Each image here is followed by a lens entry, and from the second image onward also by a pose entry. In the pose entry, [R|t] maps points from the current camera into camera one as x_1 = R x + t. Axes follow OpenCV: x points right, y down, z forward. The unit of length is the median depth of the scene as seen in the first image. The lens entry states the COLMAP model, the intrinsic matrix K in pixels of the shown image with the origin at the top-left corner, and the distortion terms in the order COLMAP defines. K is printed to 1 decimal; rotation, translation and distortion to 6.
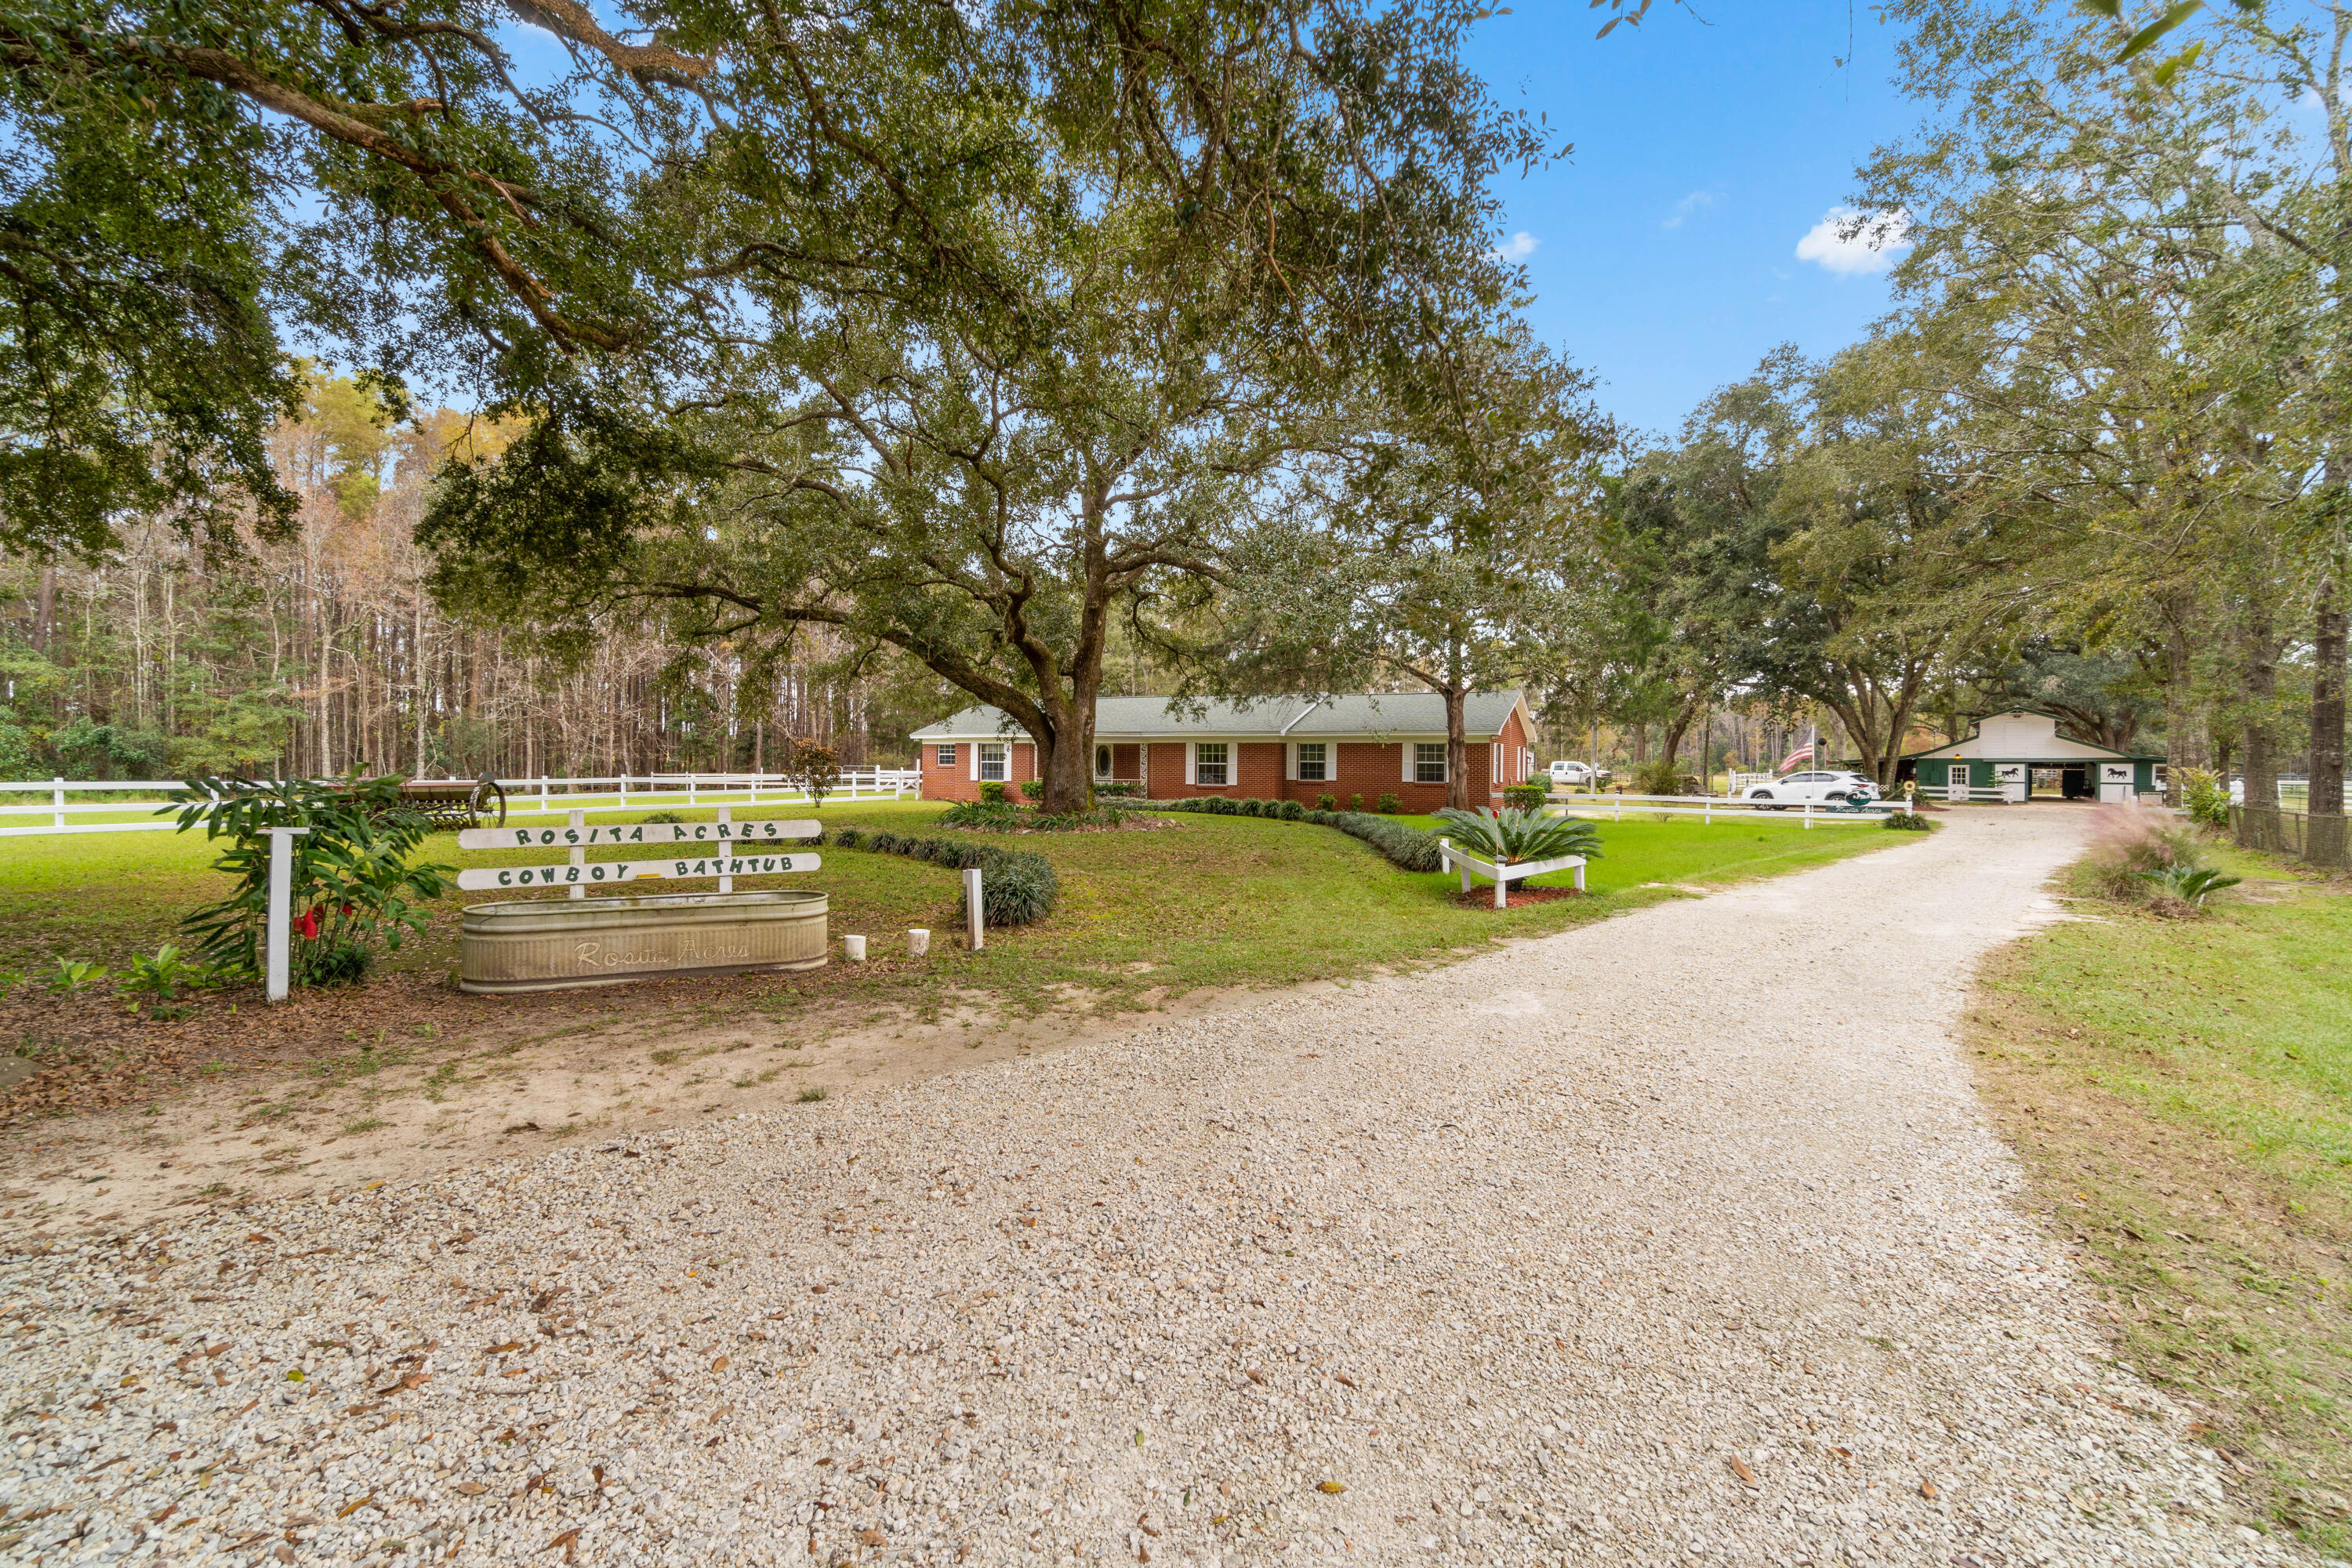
lens RADIAL K [[1087.6, 0, 1176.0], [0, 1087.6, 784.0], [0, 0, 1]] dist [-0.021071, -0.000039]
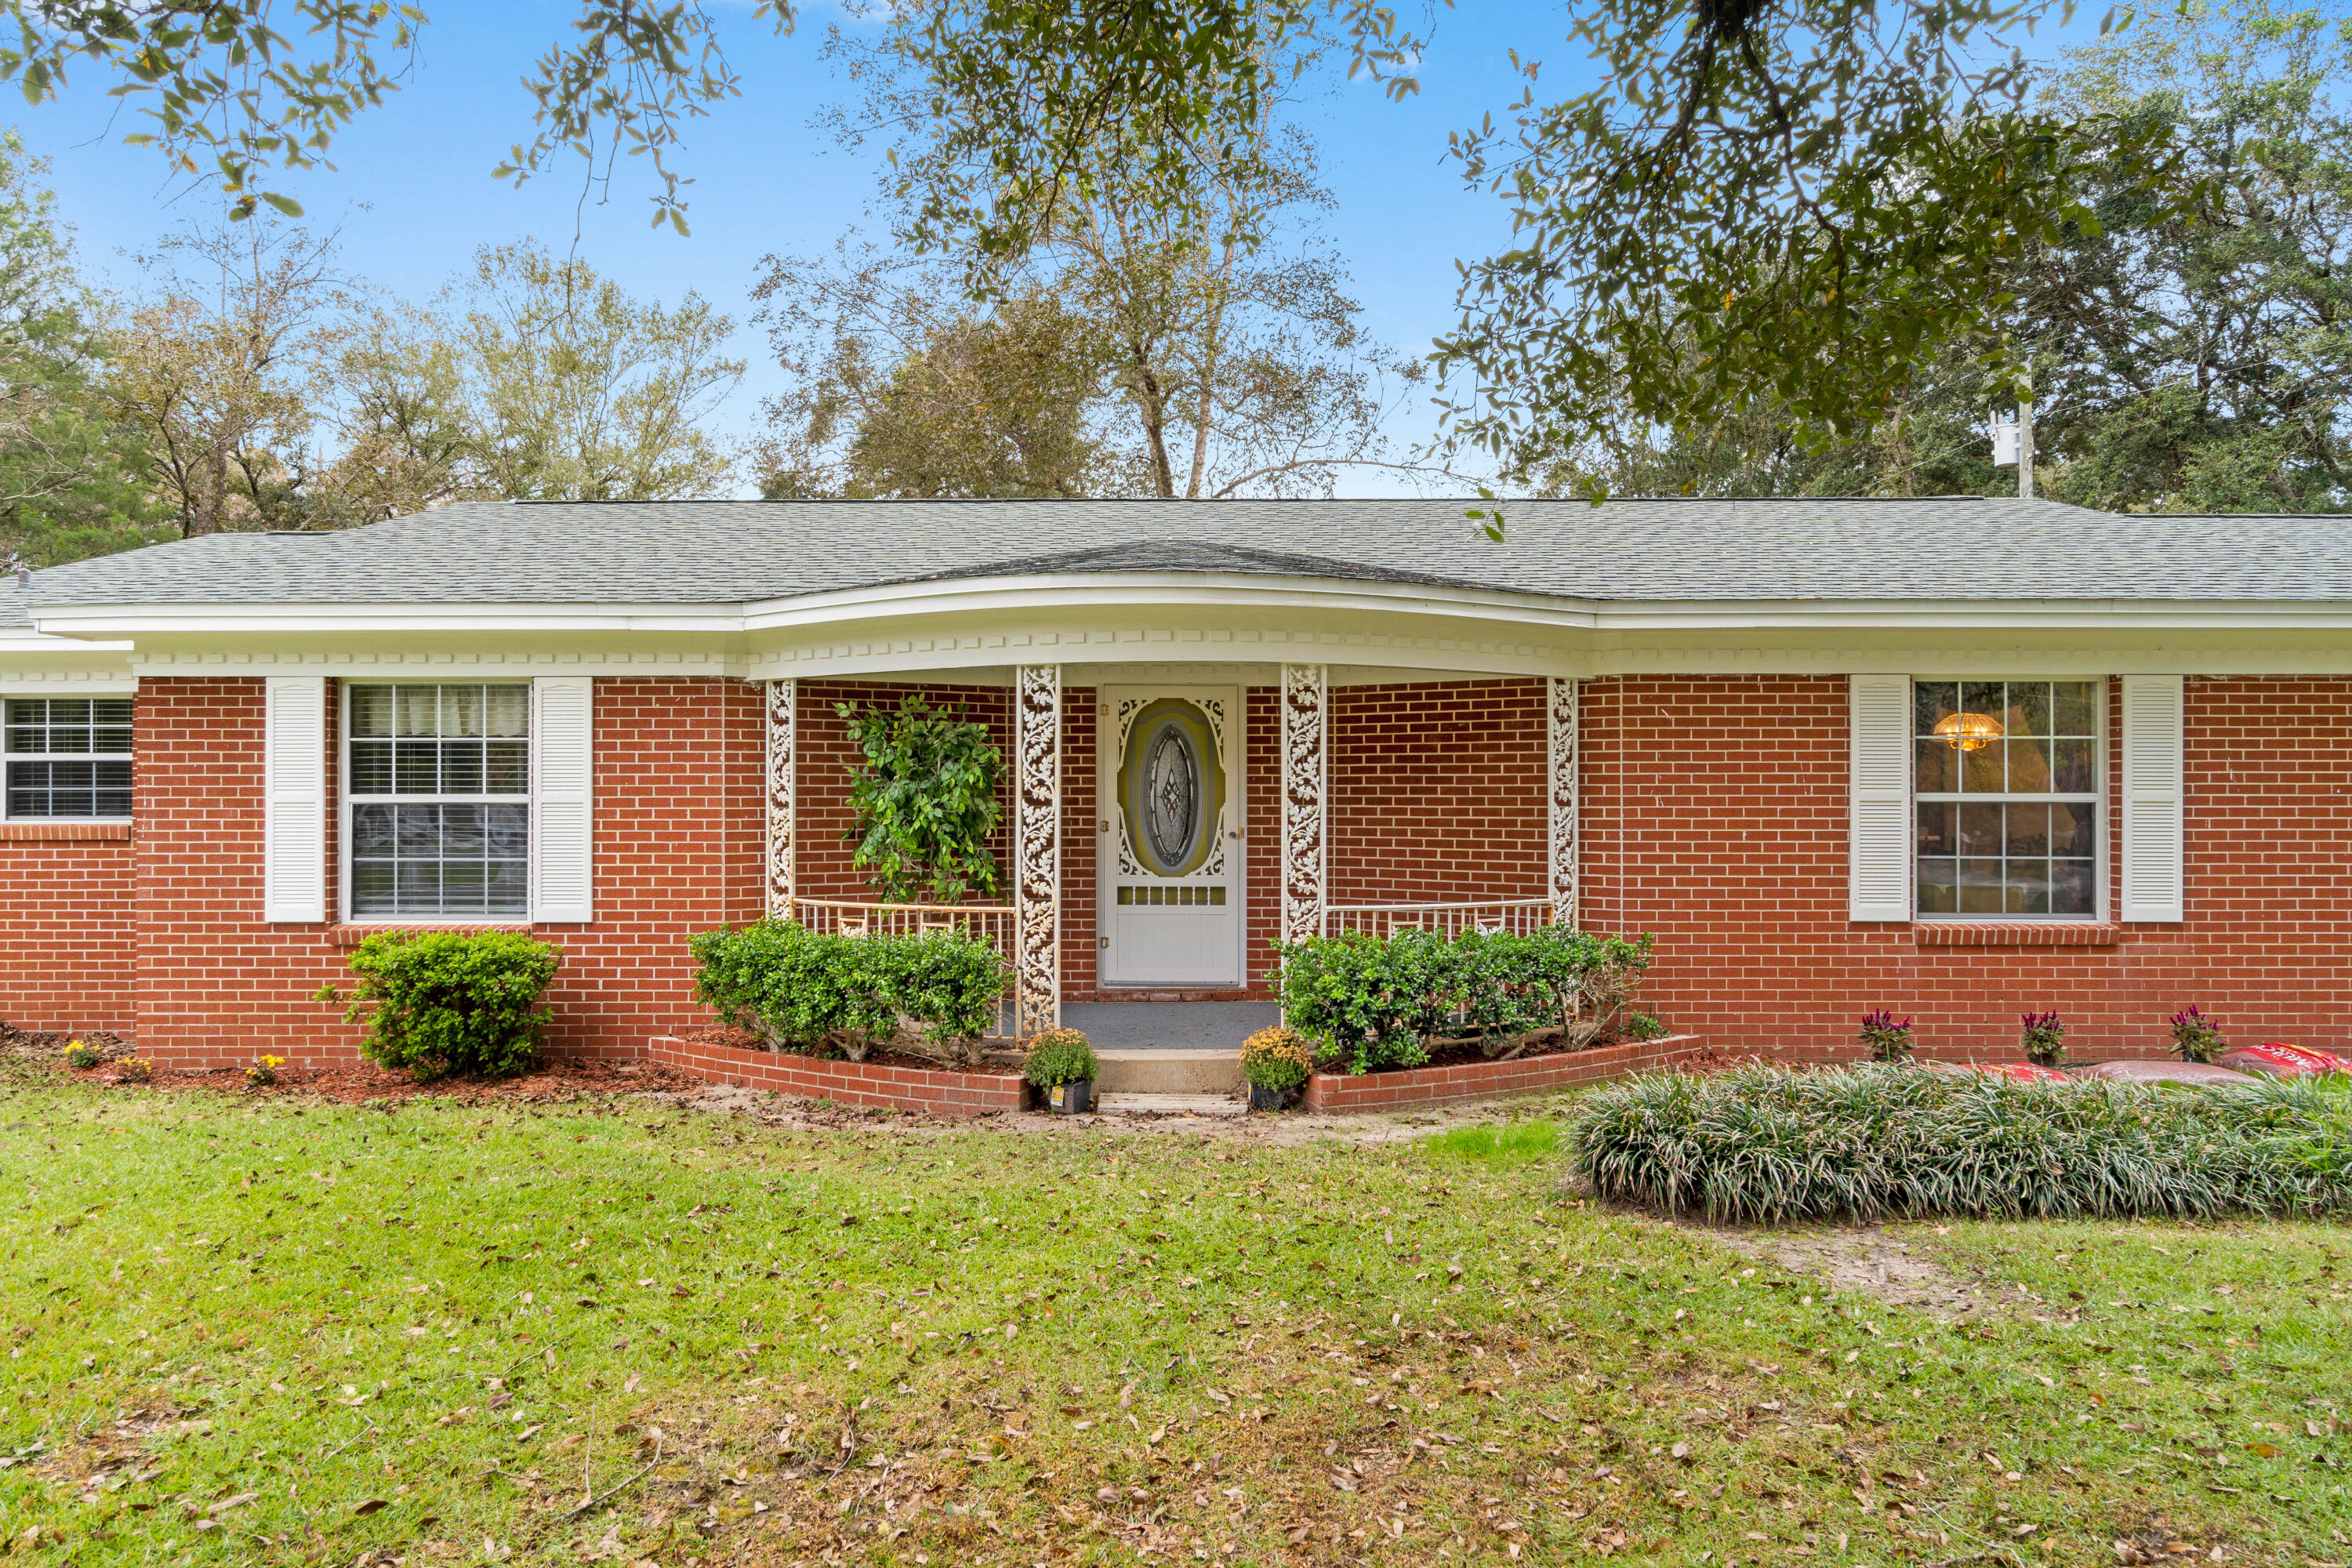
lens RADIAL K [[1454.4, 0, 1176.0], [0, 1454.4, 784.0], [0, 0, 1]] dist [-0.004442, -0.001968]
pose [[0.895243, 0.002574, 0.445570, -0.189159], [0.015777, 0.999173, -0.037471, -0.014253], [-0.445298, 0.040576, 0.894463, 0.870149]]
